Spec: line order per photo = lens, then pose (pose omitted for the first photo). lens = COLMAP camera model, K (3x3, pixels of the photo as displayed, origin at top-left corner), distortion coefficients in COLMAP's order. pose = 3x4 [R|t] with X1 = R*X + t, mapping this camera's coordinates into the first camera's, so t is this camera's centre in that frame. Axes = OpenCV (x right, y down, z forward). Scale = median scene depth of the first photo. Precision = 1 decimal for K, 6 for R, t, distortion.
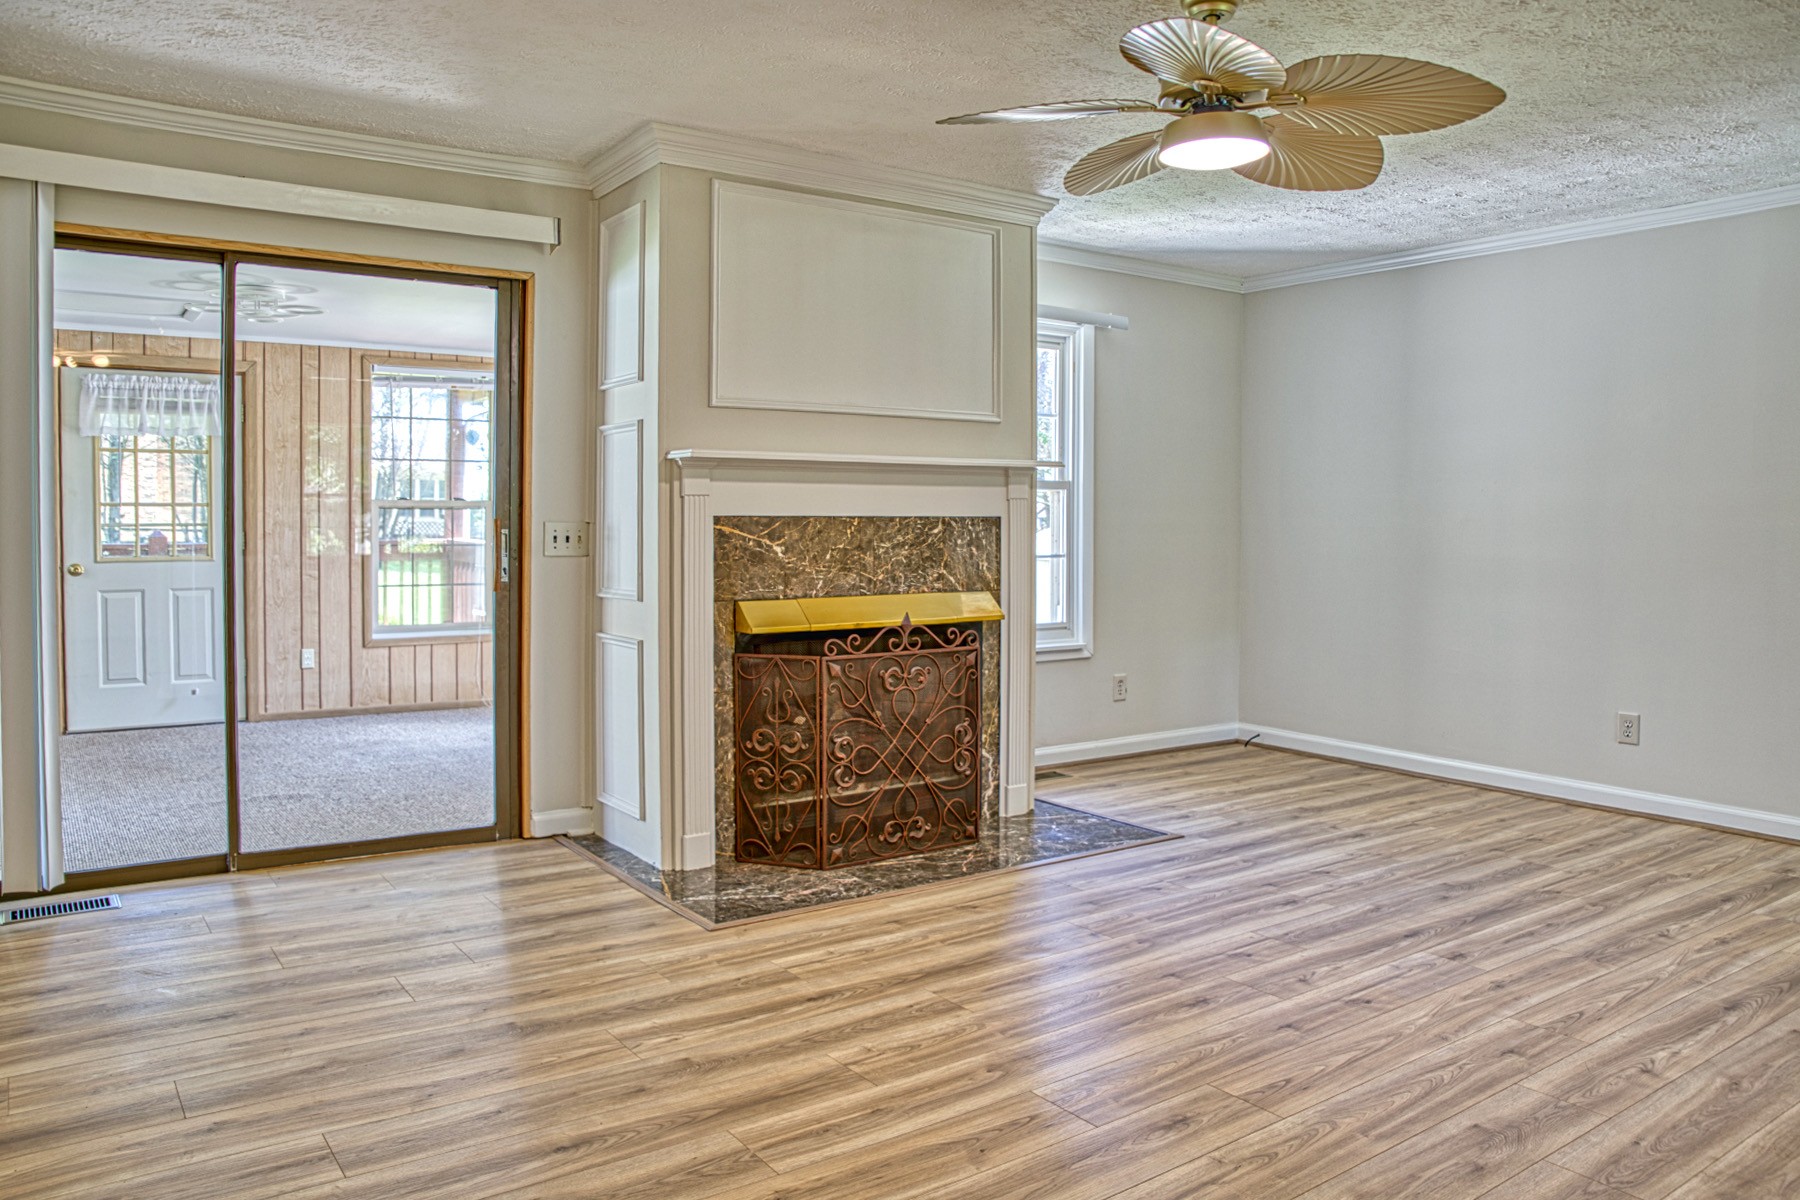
lens RADIAL K [[1283.2, 0, 899.3], [0, 1283.2, 563.1], [0, 0, 1]] dist [-0.121196, 0.074105]
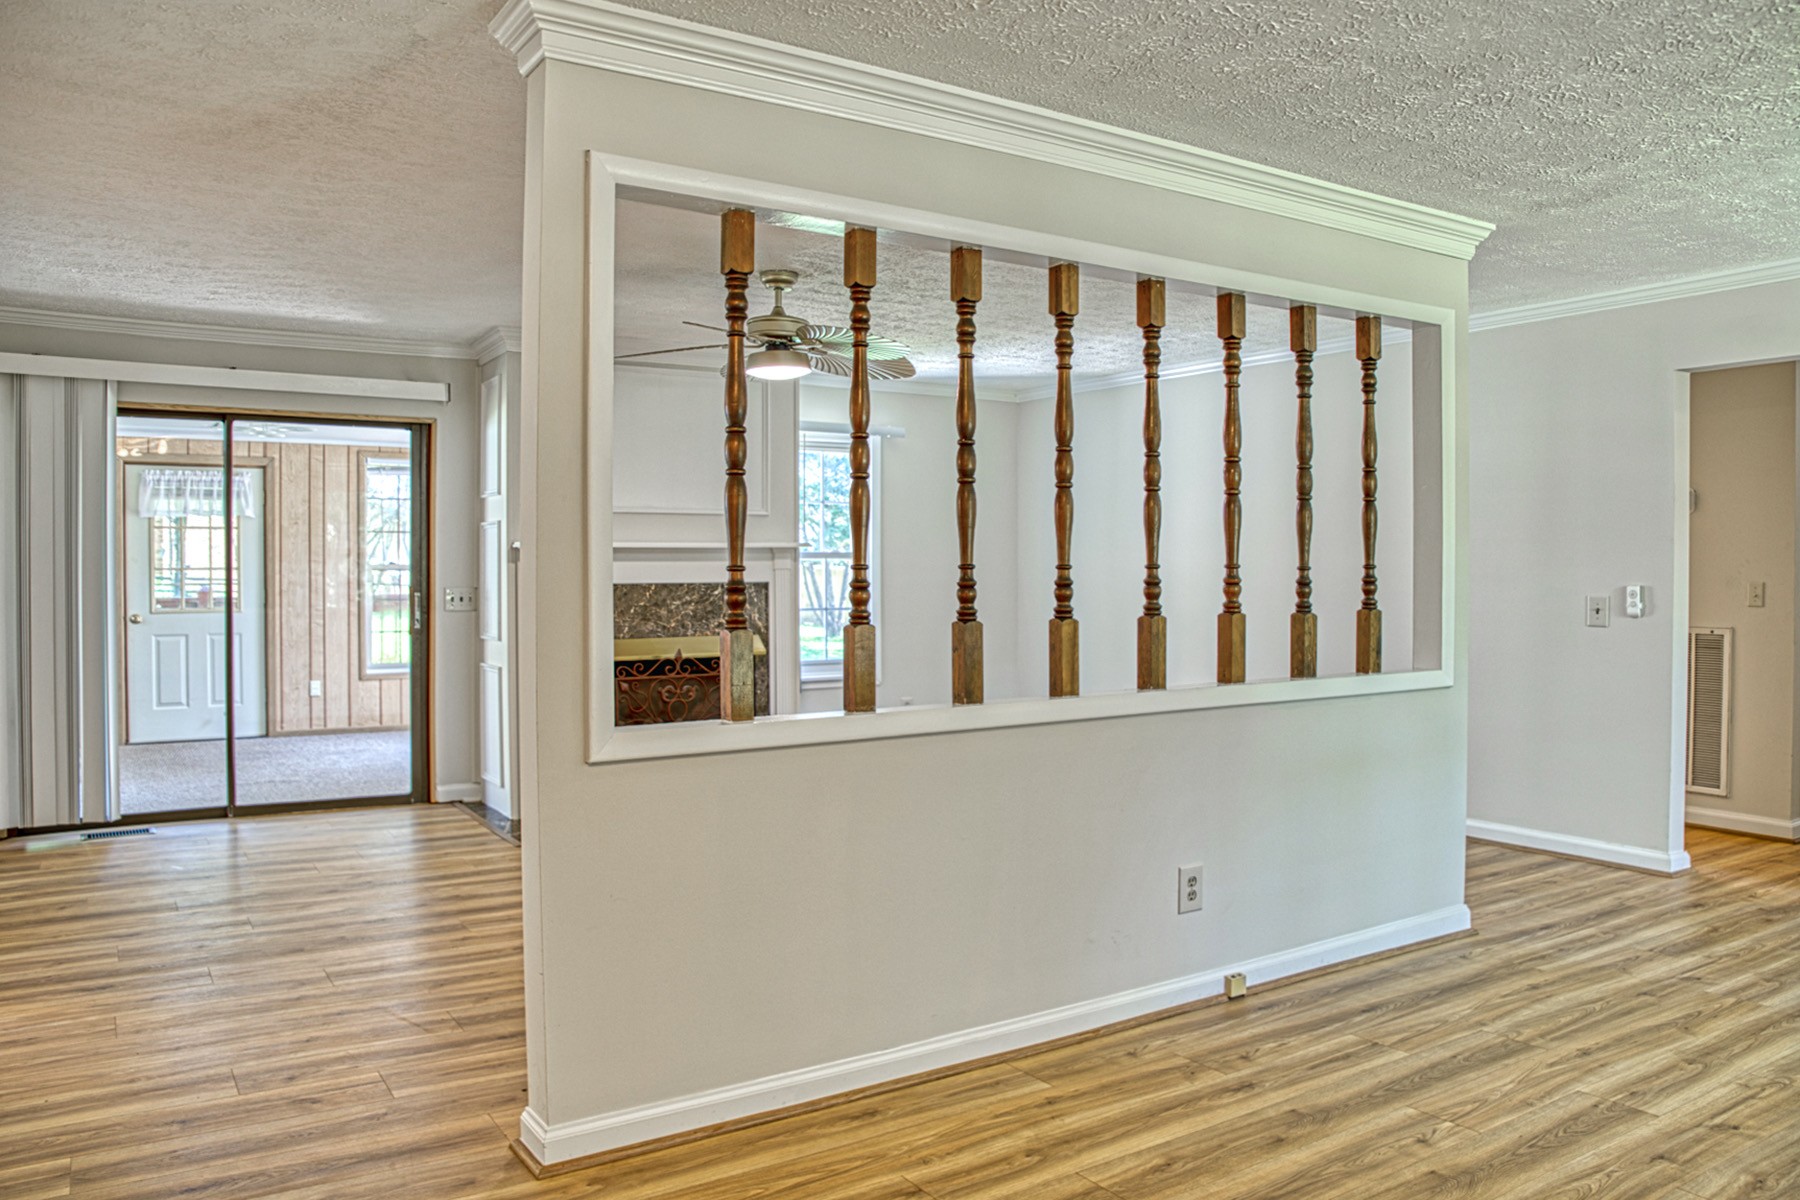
lens RADIAL K [[1311.9, 0, 945.9], [0, 1311.9, 594.0], [0, 0, 1]] dist [-0.124300, 0.084603]
pose [[0.999673, -0.002236, -0.025473, 0.332672], [0.001943, 0.999932, -0.011513, -0.006426], [0.025497, 0.011459, 0.999609, -0.469897]]
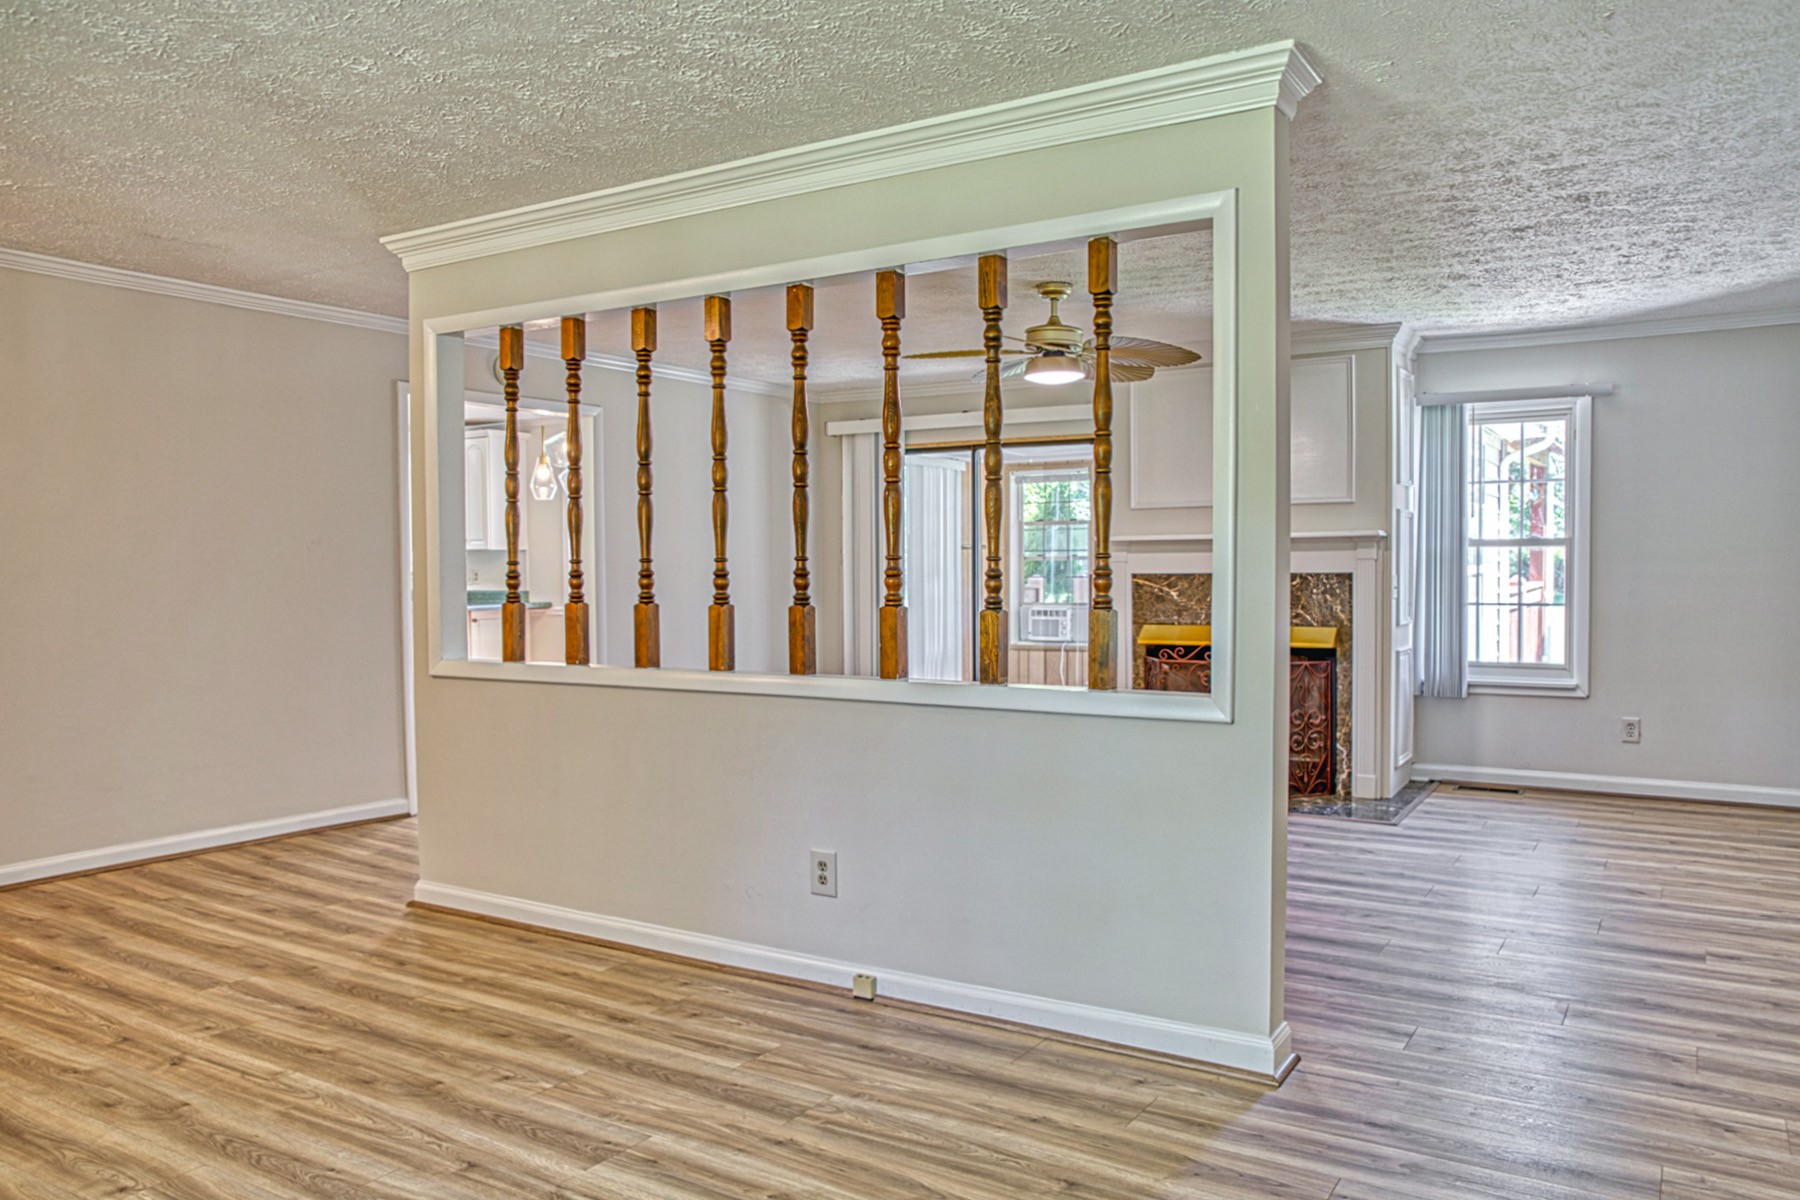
lens RADIAL K [[1294.7, 0, 930.6], [0, 1294.7, 610.7], [0, 0, 1]] dist [-0.047358, 0.001232]
pose [[0.395589, 0.028685, -0.917979, 1.220699], [-0.020735, 0.999536, 0.022297, -0.018470], [0.918193, 0.010214, 0.396001, 0.064336]]
